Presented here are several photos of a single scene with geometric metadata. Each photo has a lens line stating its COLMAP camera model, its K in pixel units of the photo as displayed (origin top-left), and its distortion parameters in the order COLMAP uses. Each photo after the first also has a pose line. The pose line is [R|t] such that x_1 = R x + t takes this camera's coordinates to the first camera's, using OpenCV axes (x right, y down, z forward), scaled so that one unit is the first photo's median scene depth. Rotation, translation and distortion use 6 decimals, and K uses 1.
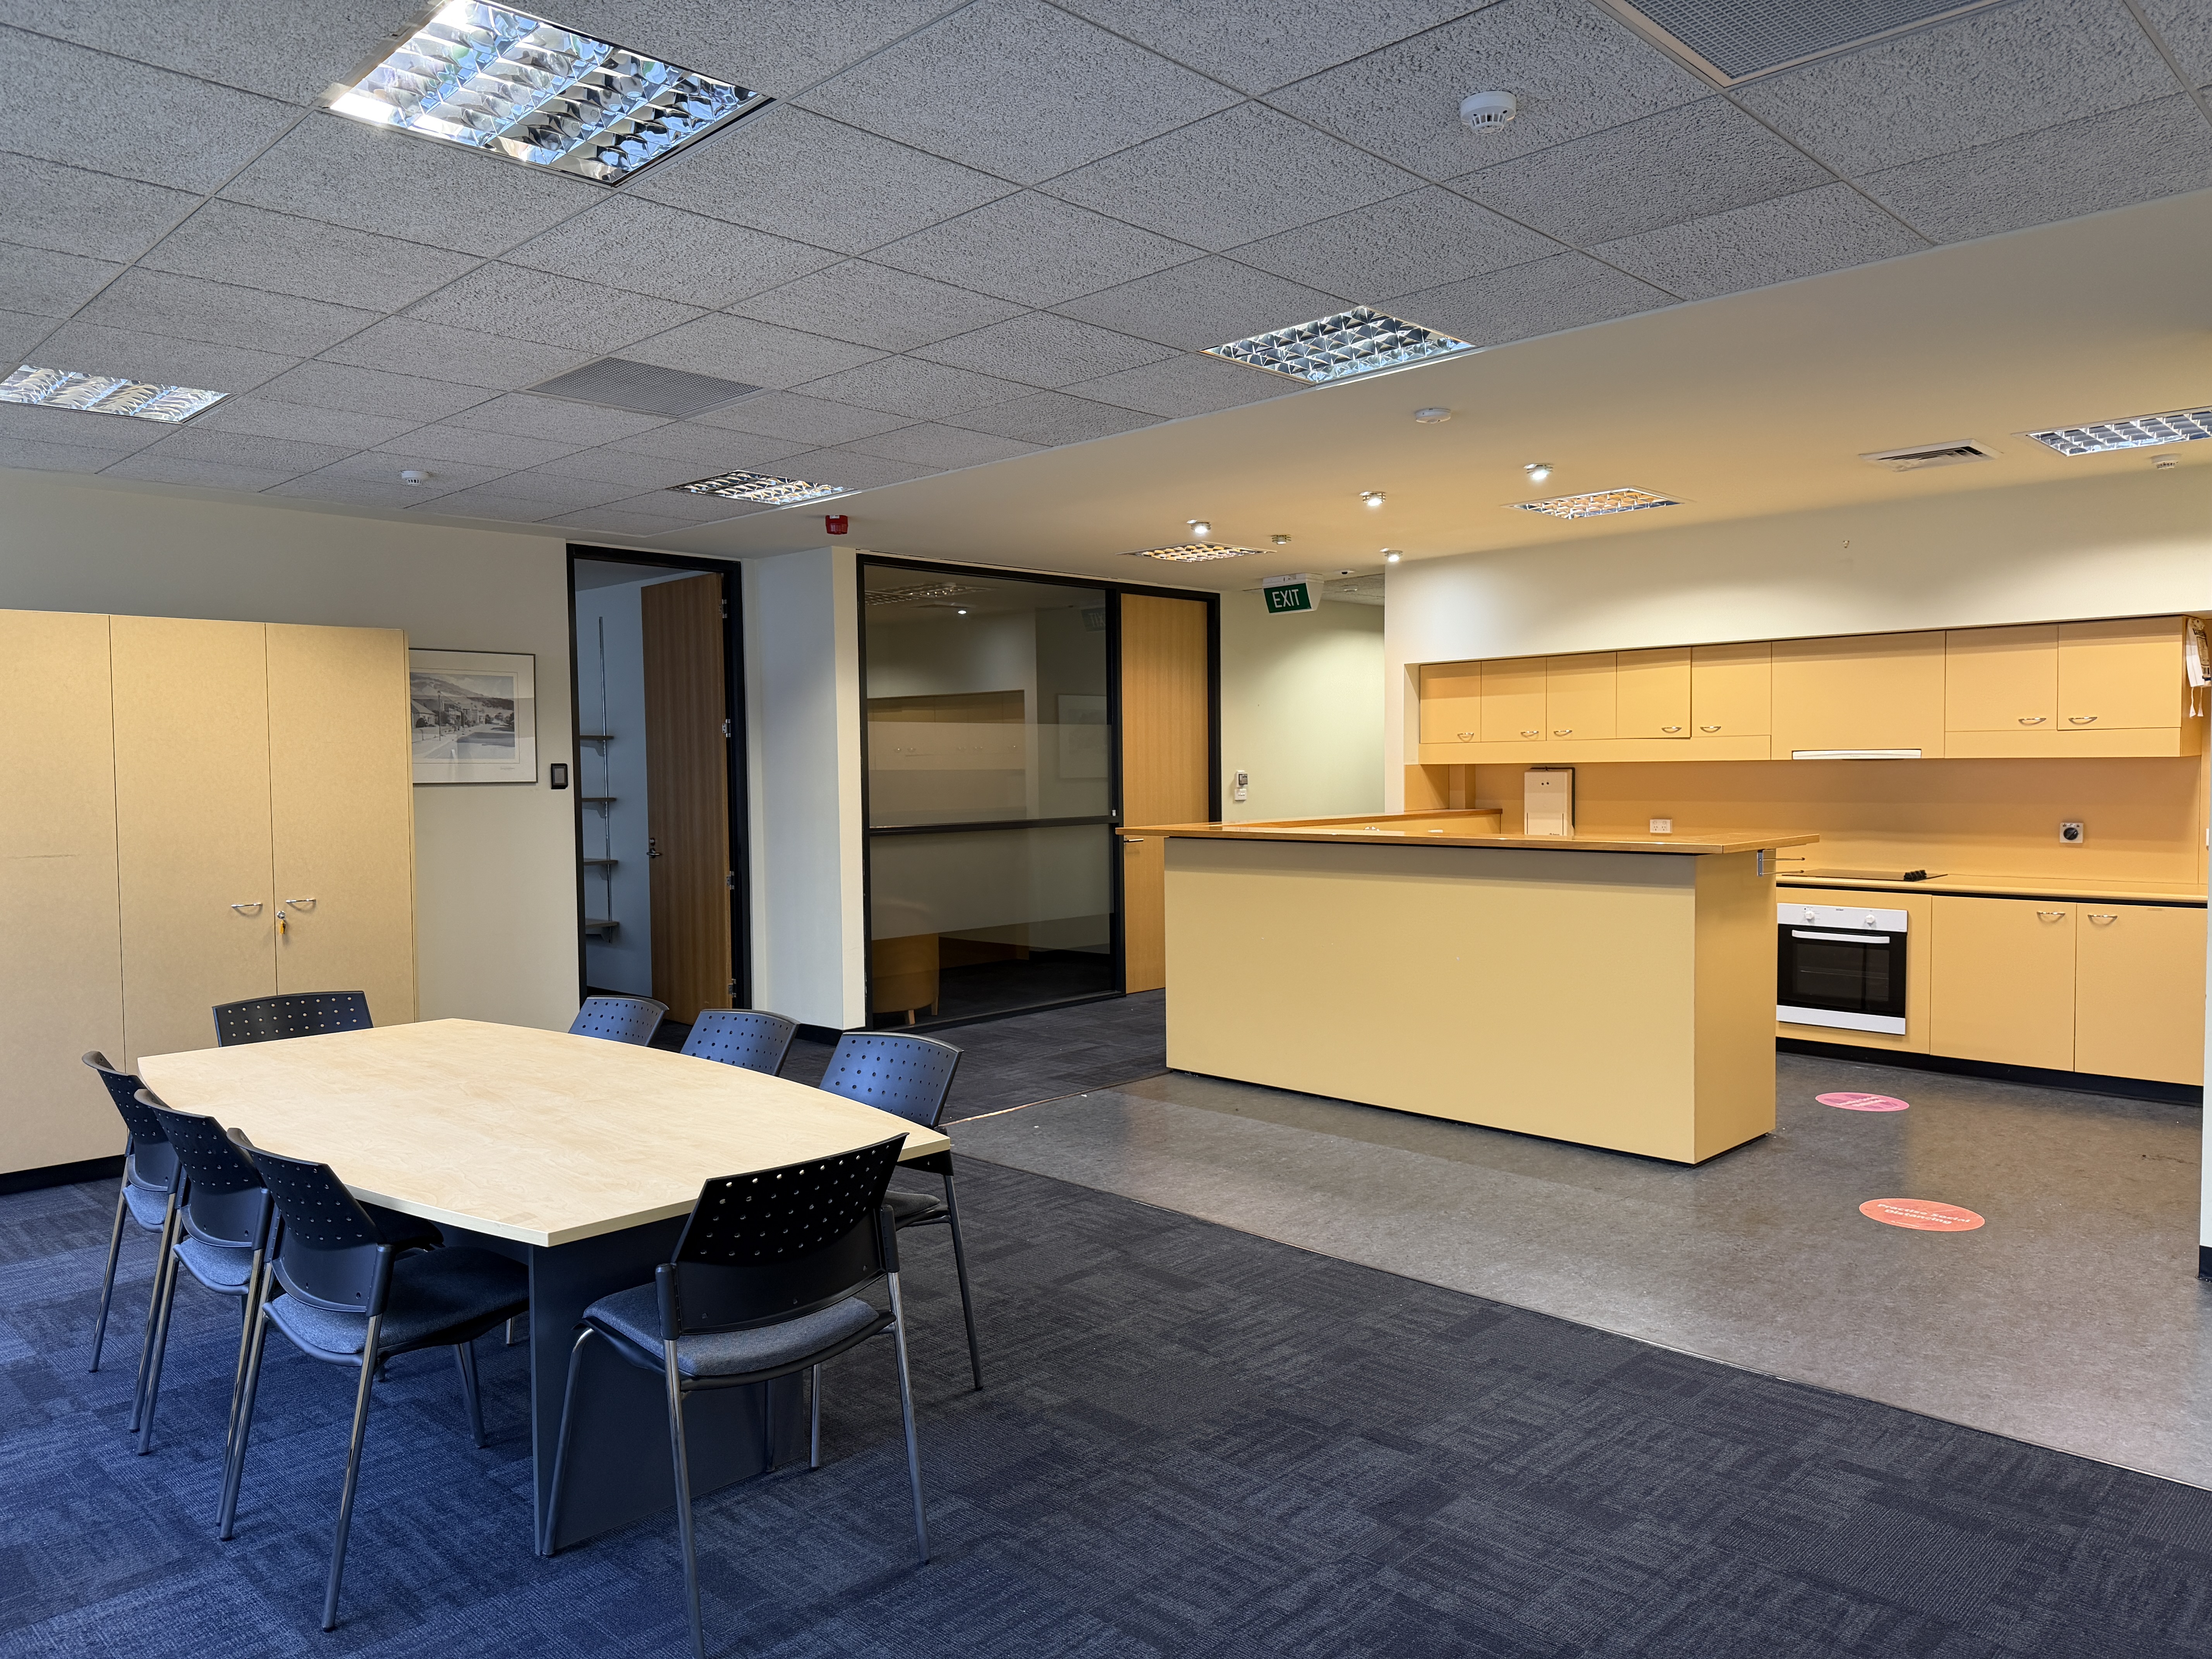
lens RADIAL K [[1562.4, 0, 1106.0], [0, 1562.4, 828.6], [0, 0, 1]] dist [-0.003422, -0.004333]
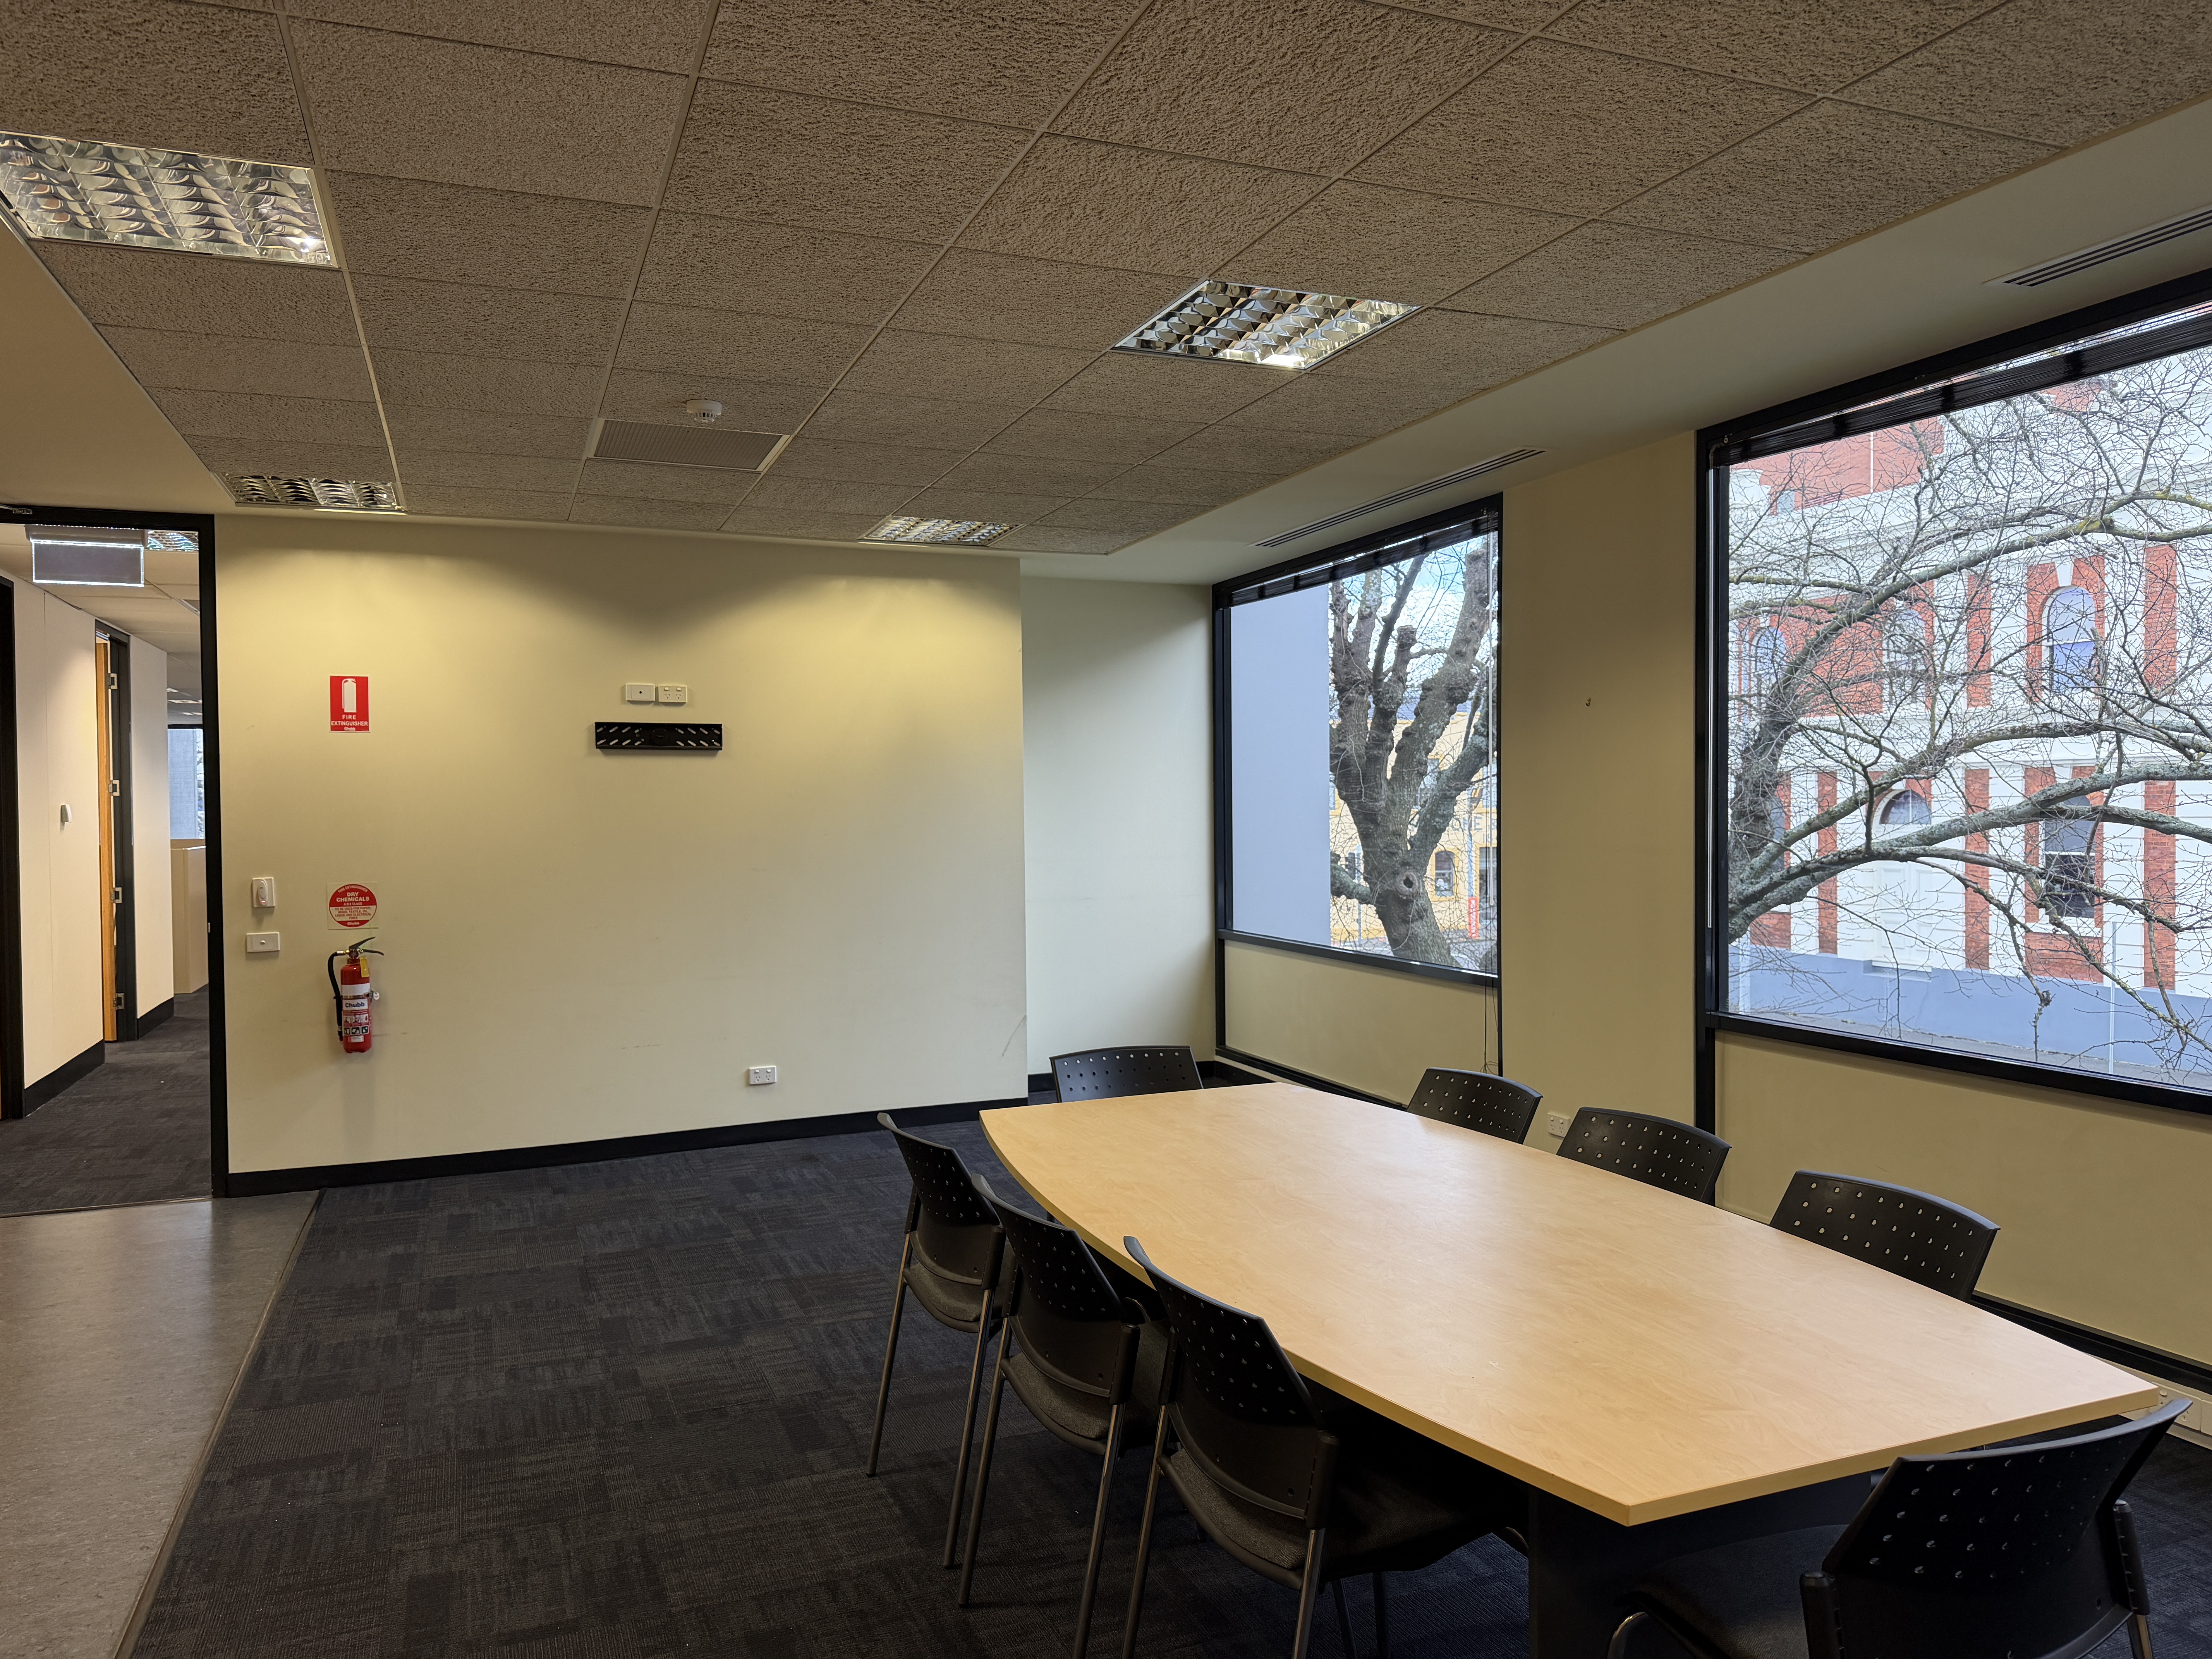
lens RADIAL K [[1562.4, 0, 1106.1], [0, 1562.4, 827.3], [0, 0, 1]] dist [-0.003422, -0.004333]
pose [[-0.916803, 0.008563, 0.399248, -0.659156], [0.030040, 0.998416, 0.047568, -0.081403], [-0.398208, 0.055604, -0.915608, 1.989655]]
